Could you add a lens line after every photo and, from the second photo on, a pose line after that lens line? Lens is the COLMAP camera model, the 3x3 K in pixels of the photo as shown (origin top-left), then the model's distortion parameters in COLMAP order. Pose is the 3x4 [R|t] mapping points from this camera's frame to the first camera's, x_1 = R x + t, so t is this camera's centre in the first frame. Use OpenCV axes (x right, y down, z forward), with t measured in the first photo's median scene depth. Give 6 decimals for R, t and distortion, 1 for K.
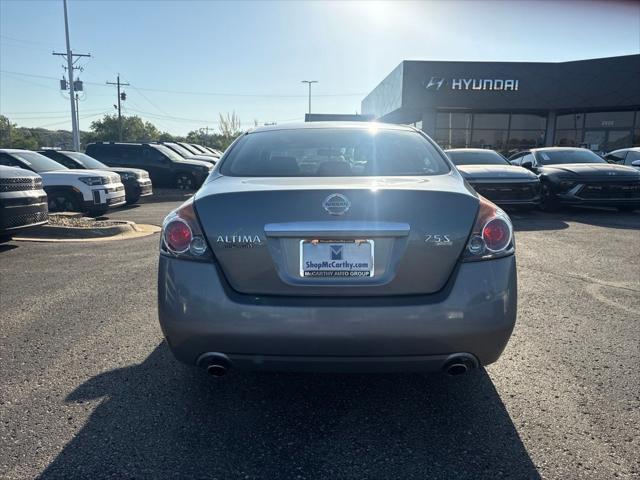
lens RADIAL K [[490.7, 0, 320.0], [0, 490.7, 240.0], [0, 0, 1]] dist [0.067219, -0.076737]
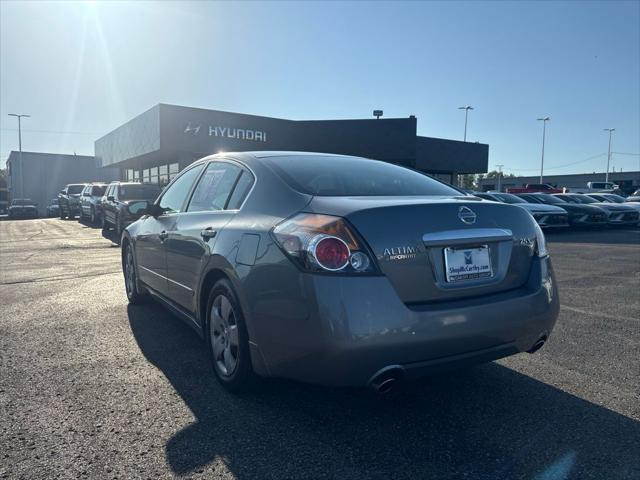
lens RADIAL K [[490.7, 0, 320.0], [0, 490.7, 240.0], [0, 0, 1]] dist [0.067219, -0.076737]
pose [[0.843231, -0.041318, 0.535961, -0.799945], [0.090550, 0.993712, -0.065856, 0.026660], [-0.529870, 0.104063, 0.841670, 0.198558]]
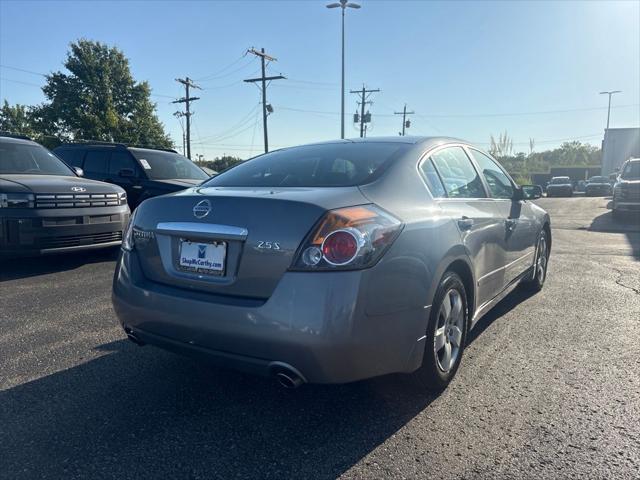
lens RADIAL K [[495.0, 0, 320.0], [0, 495.0, 240.0], [0, 0, 1]] dist [0.024157, 0.002303]
pose [[0.833059, 0.063239, -0.549557, 0.812283], [-0.088966, 0.995828, -0.020269, -0.002155], [0.545983, 0.065777, 0.835210, 0.182968]]
